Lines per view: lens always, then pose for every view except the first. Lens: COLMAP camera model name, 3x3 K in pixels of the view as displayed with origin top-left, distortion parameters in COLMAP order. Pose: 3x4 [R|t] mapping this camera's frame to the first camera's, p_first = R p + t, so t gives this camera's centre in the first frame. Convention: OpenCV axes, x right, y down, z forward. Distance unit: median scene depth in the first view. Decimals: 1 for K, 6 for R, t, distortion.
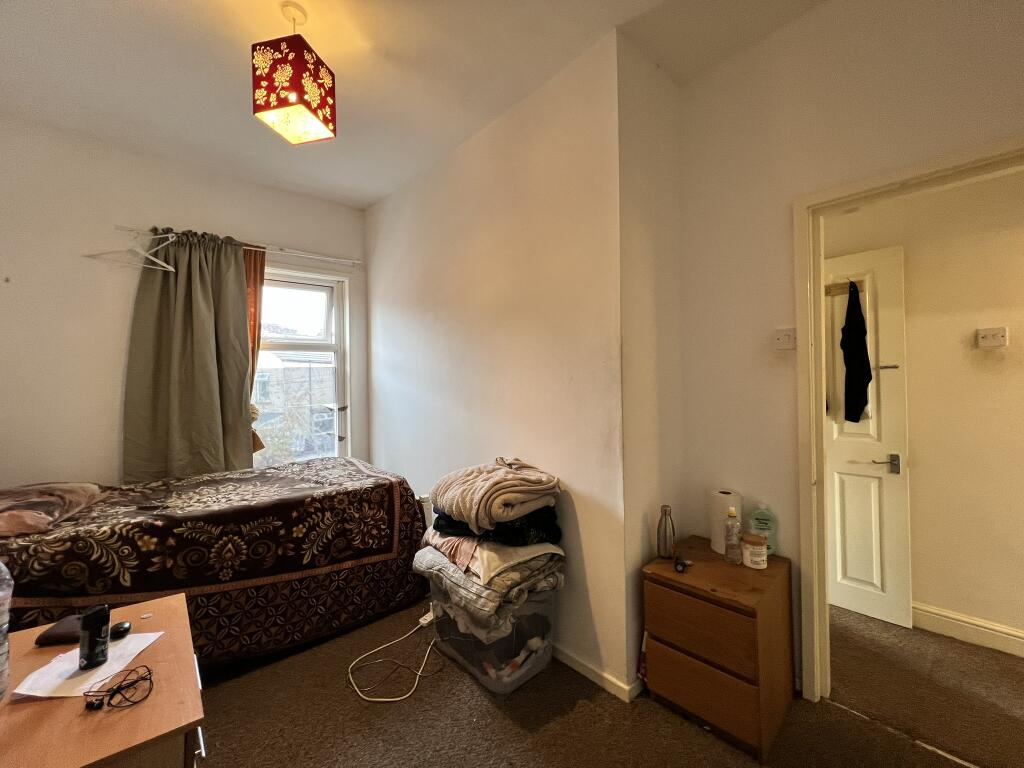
lens RADIAL K [[410.9, 0, 510.5], [0, 410.9, 380.2], [0, 0, 1]] dist [-0.001928, 0.000185]
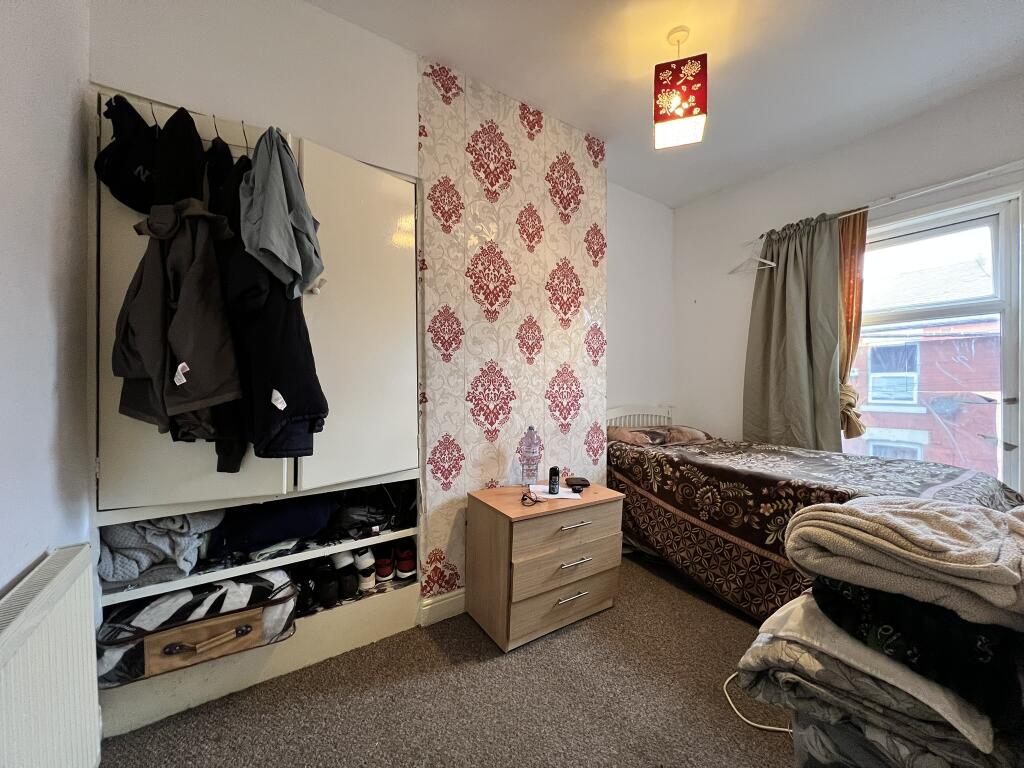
lens RADIAL K [[410.9, 0, 510.5], [0, 410.9, 380.2], [0, 0, 1]] dist [-0.001928, 0.000185]
pose [[-0.130197, 0.017658, -0.991331, 0.532873], [0.004599, 0.999841, 0.017206, 0.039219], [0.991477, -0.002319, -0.130257, 0.522192]]
